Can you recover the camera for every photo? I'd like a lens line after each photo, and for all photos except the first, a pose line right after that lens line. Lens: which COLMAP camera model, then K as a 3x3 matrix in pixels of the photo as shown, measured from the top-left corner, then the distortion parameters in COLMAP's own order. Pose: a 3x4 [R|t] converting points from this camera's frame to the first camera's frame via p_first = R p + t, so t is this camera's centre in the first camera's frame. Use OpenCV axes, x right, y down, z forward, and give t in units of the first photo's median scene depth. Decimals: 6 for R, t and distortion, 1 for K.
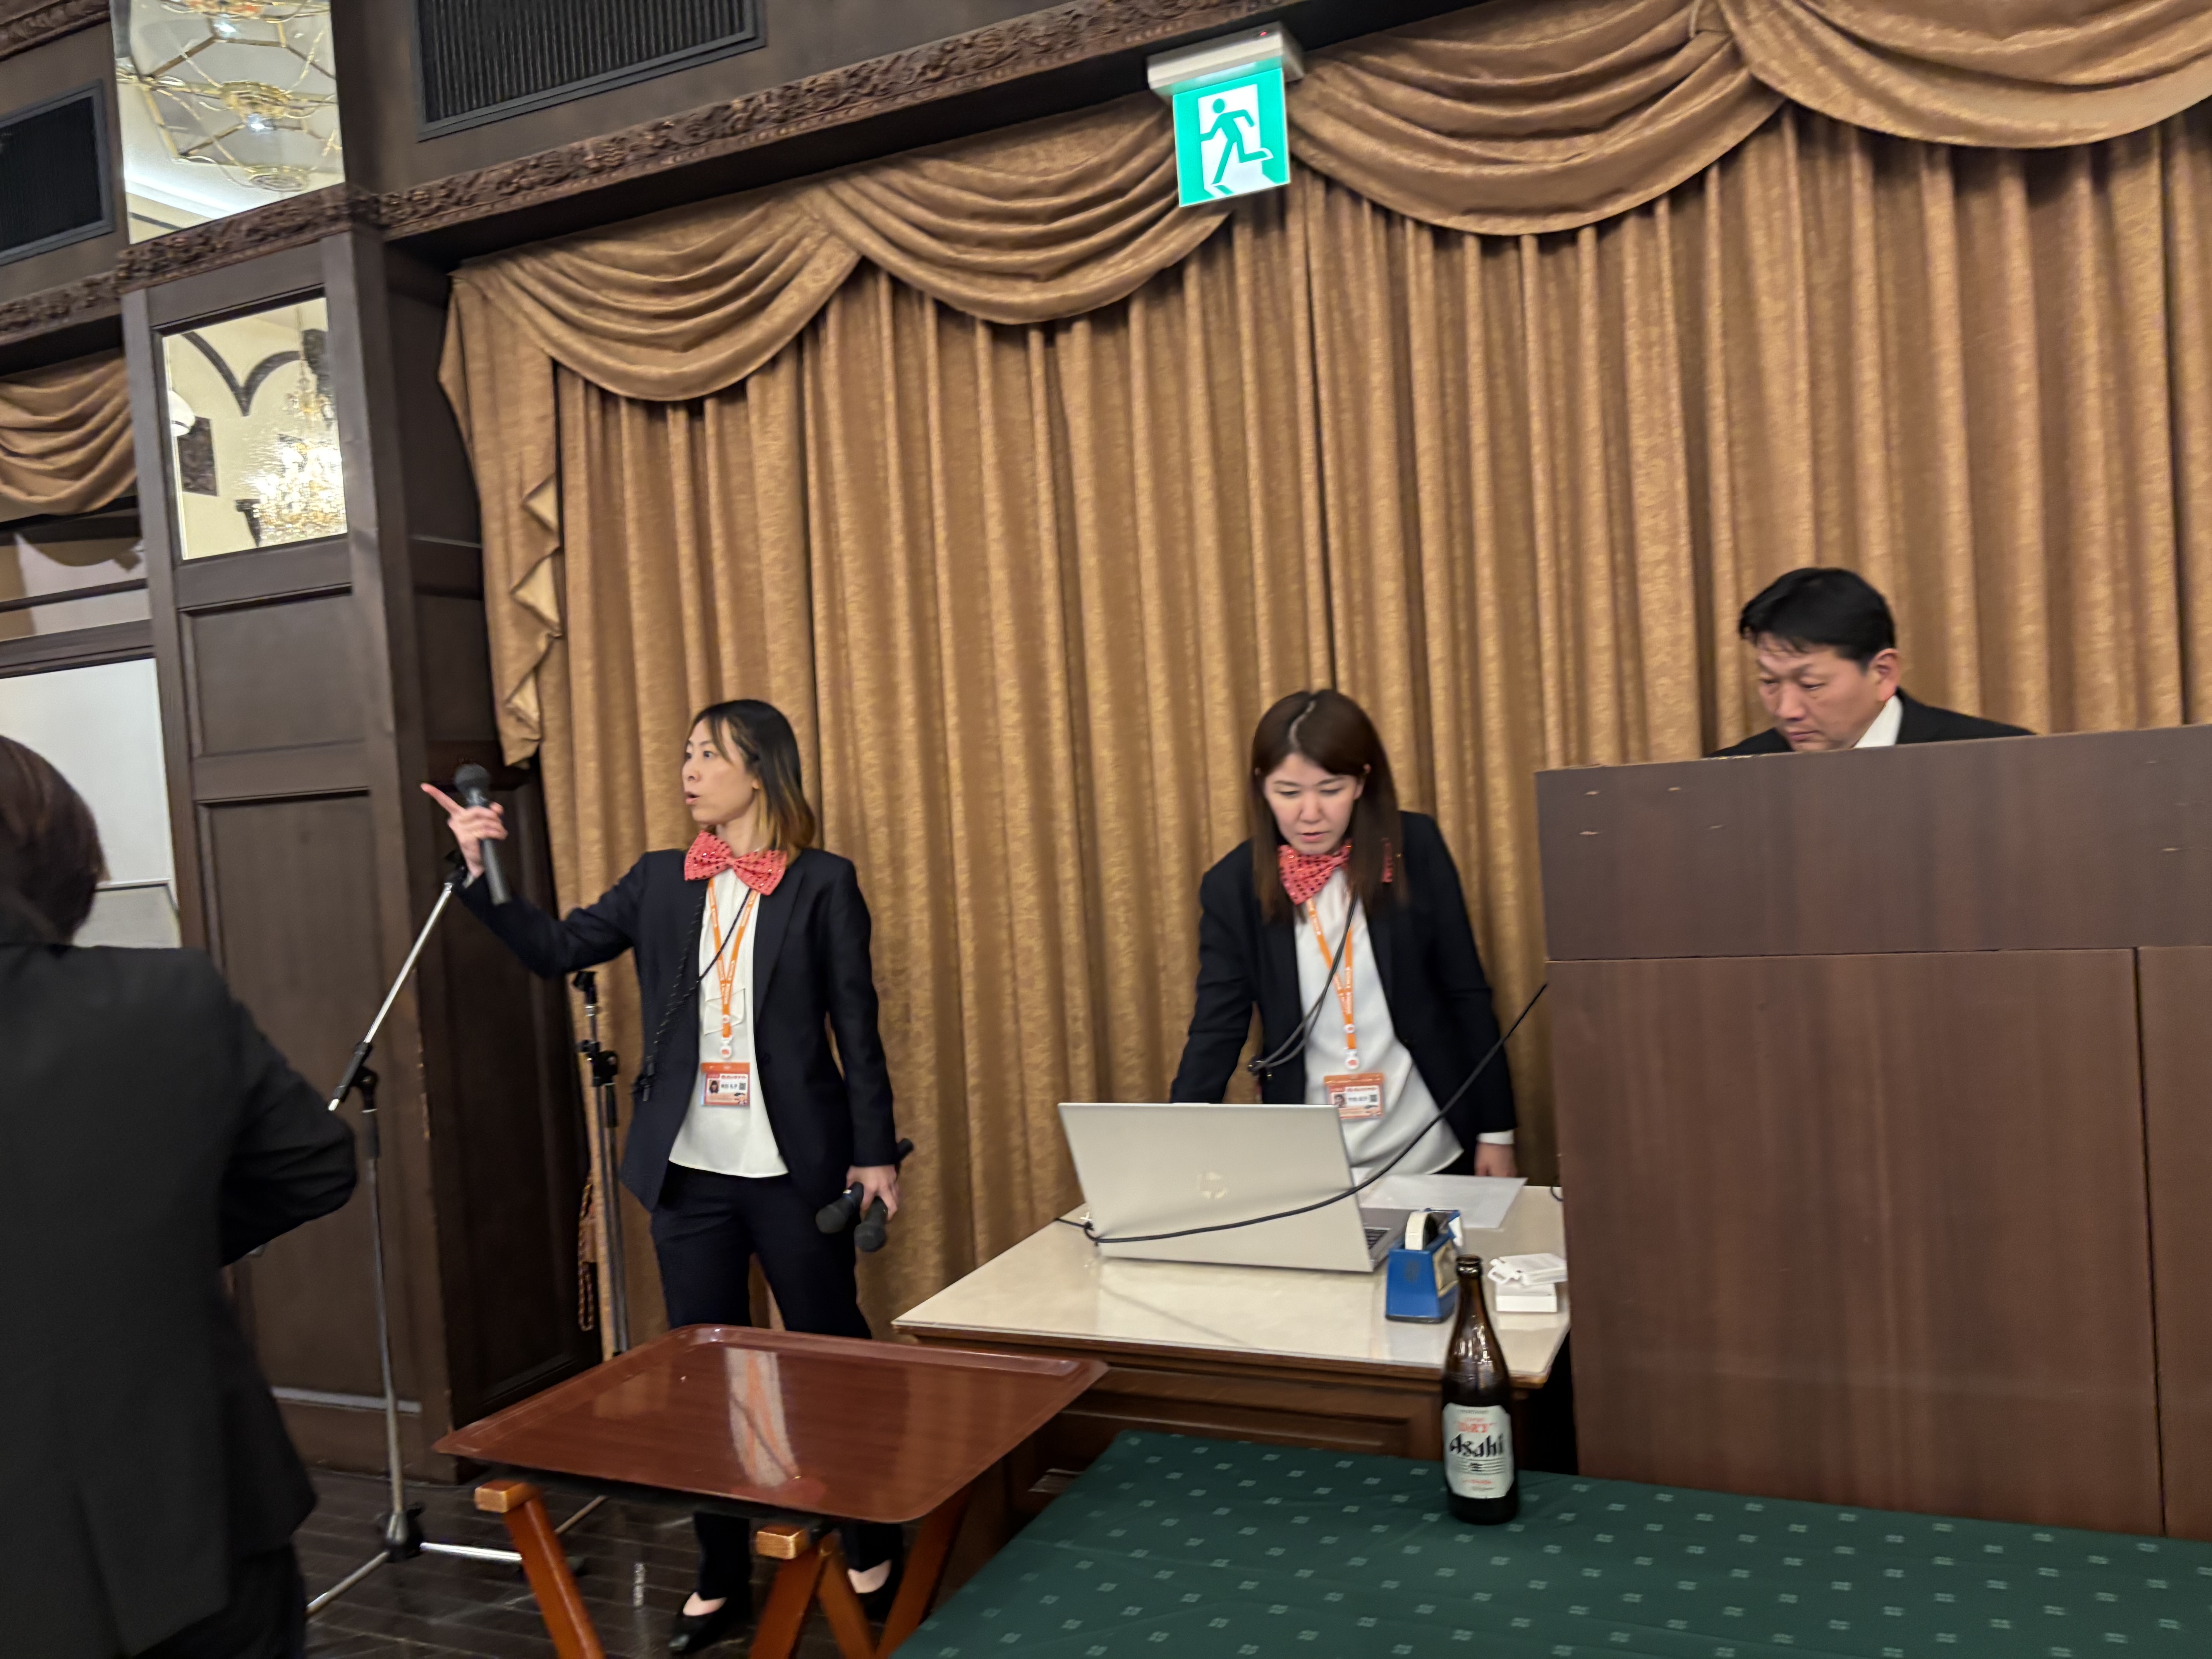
lens RADIAL K [[1674.5, 0, 1109.7], [0, 1674.5, 835.0], [0, 0, 1]] dist [-0.004548, 0.056749]
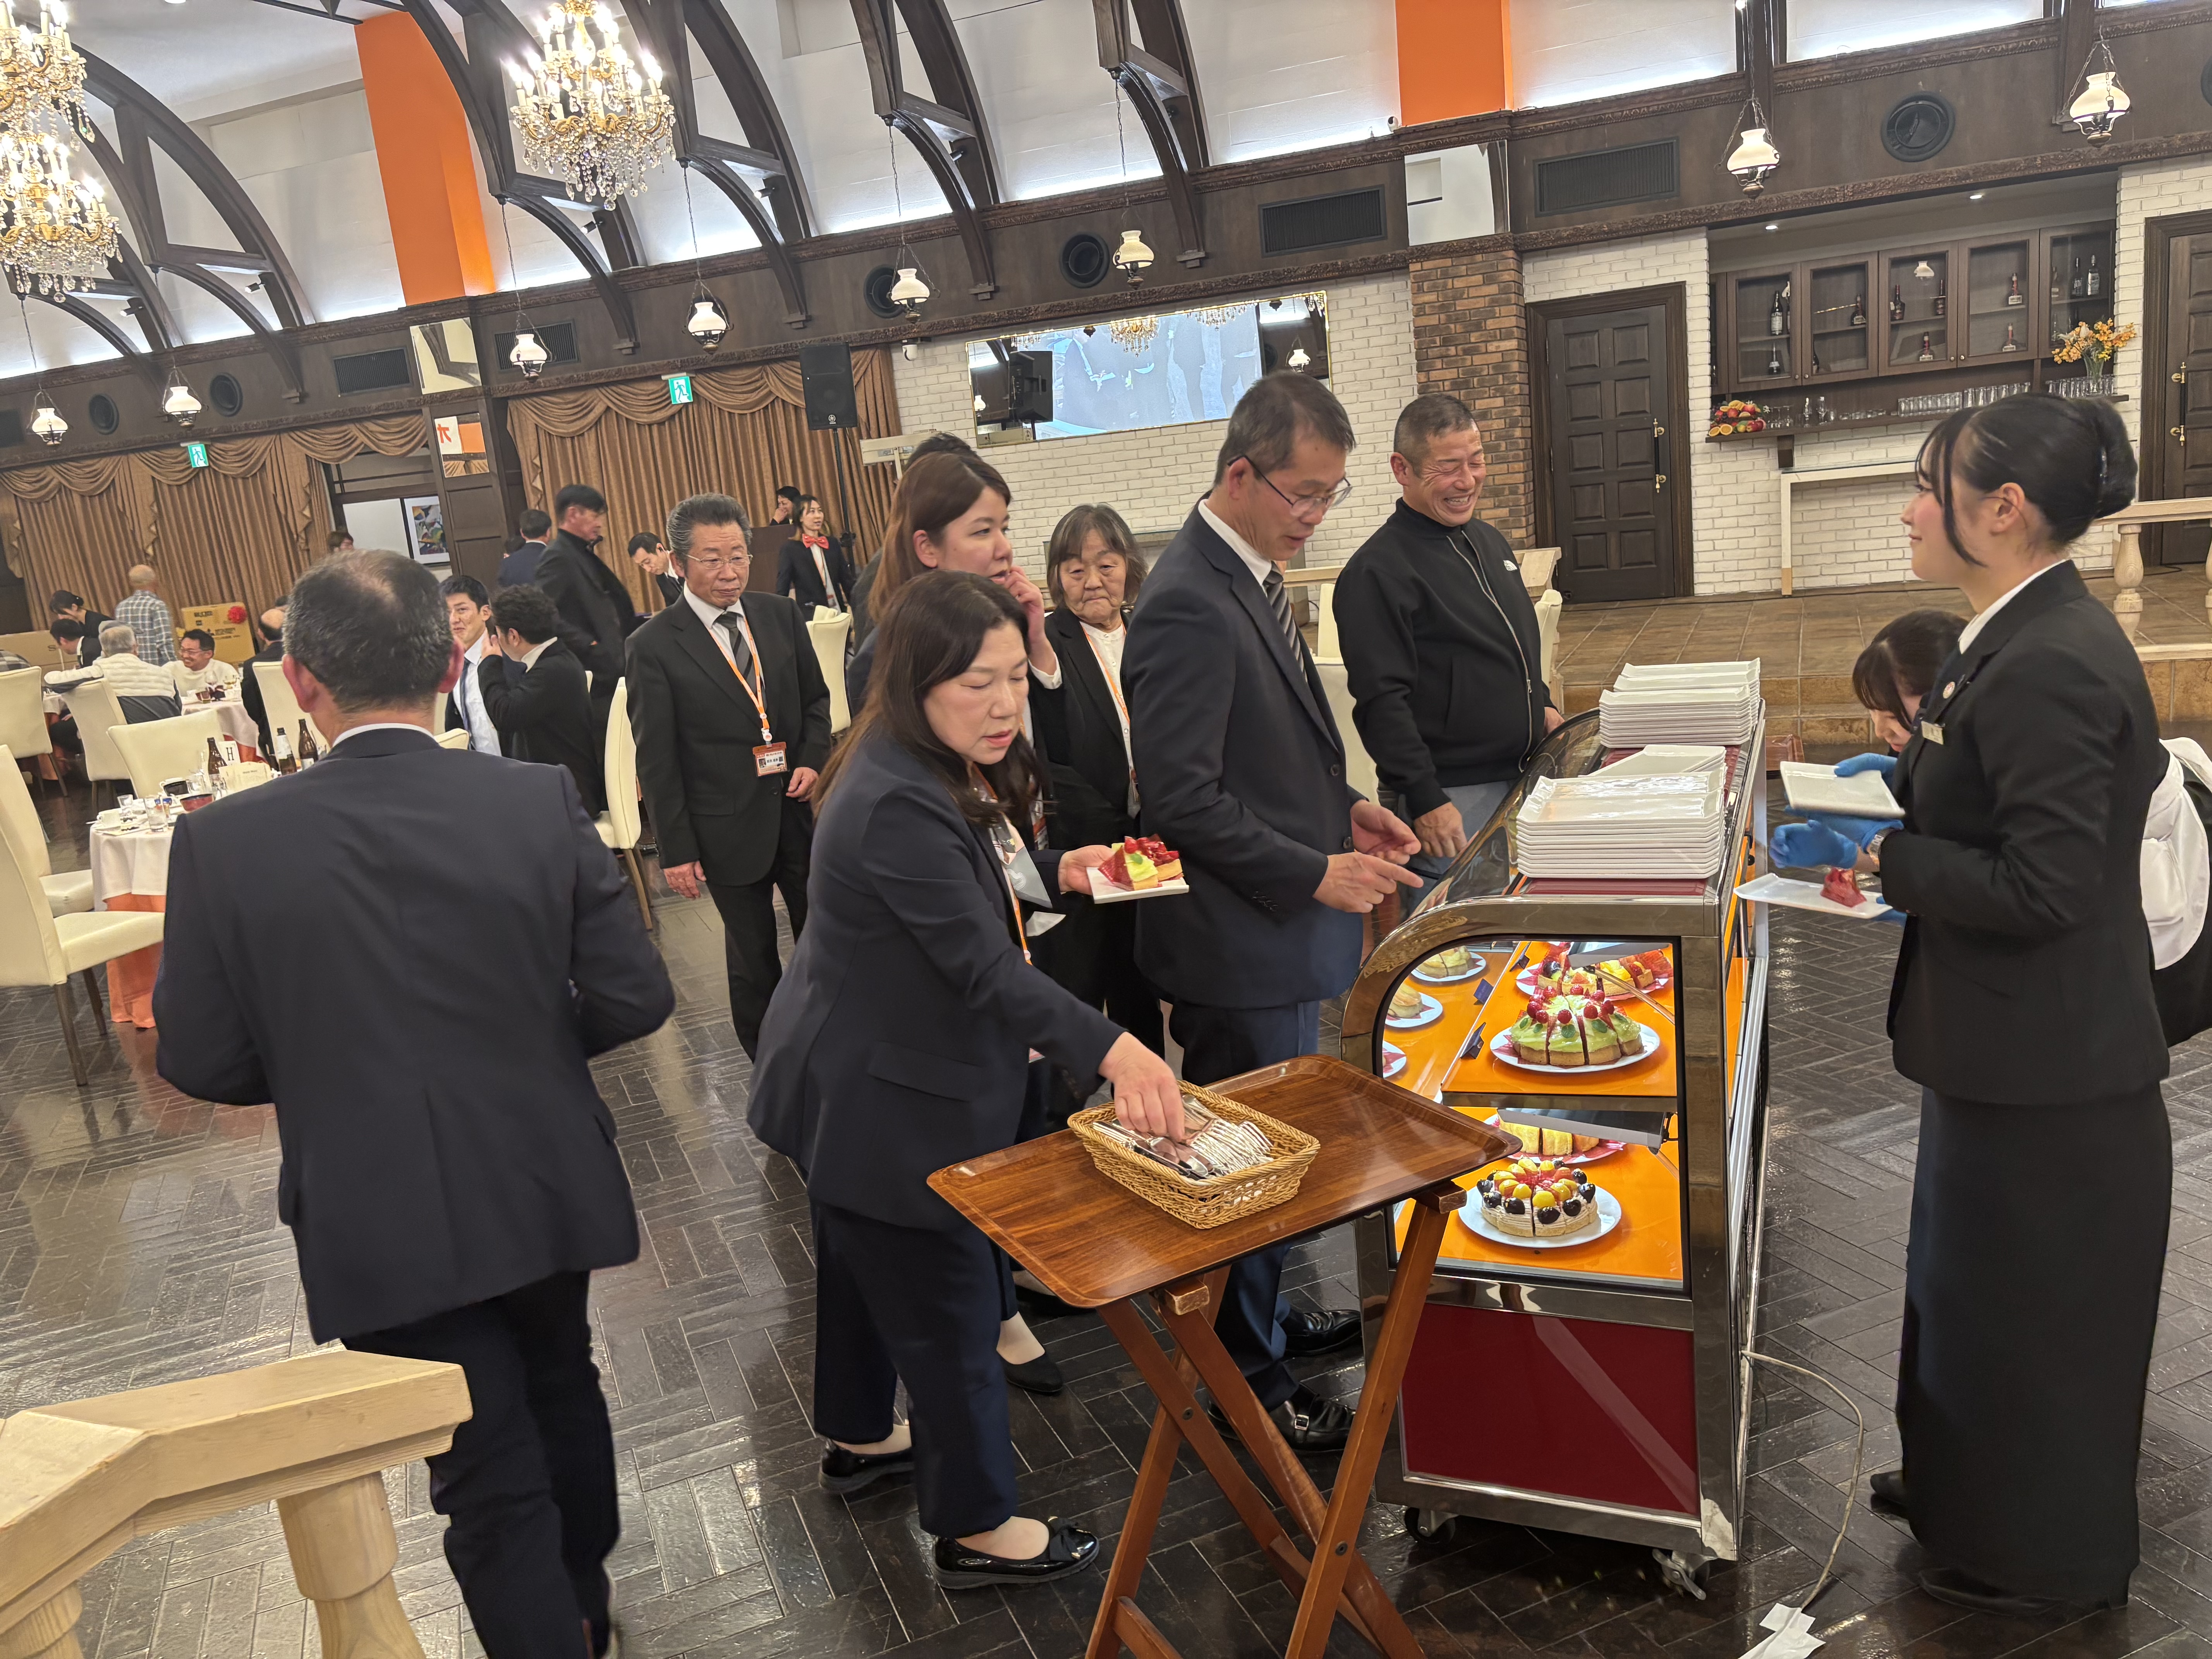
lens RADIAL K [[1721.0, 0, 1111.6], [0, 1721.0, 833.1], [0, 0, 1]] dist [-0.003131, -0.005785]
pose [[0.999090, -0.039265, 0.016635, 0.924530], [0.035655, 0.983164, 0.179214, -0.012097], [-0.023392, -0.178458, 0.983670, -3.210343]]
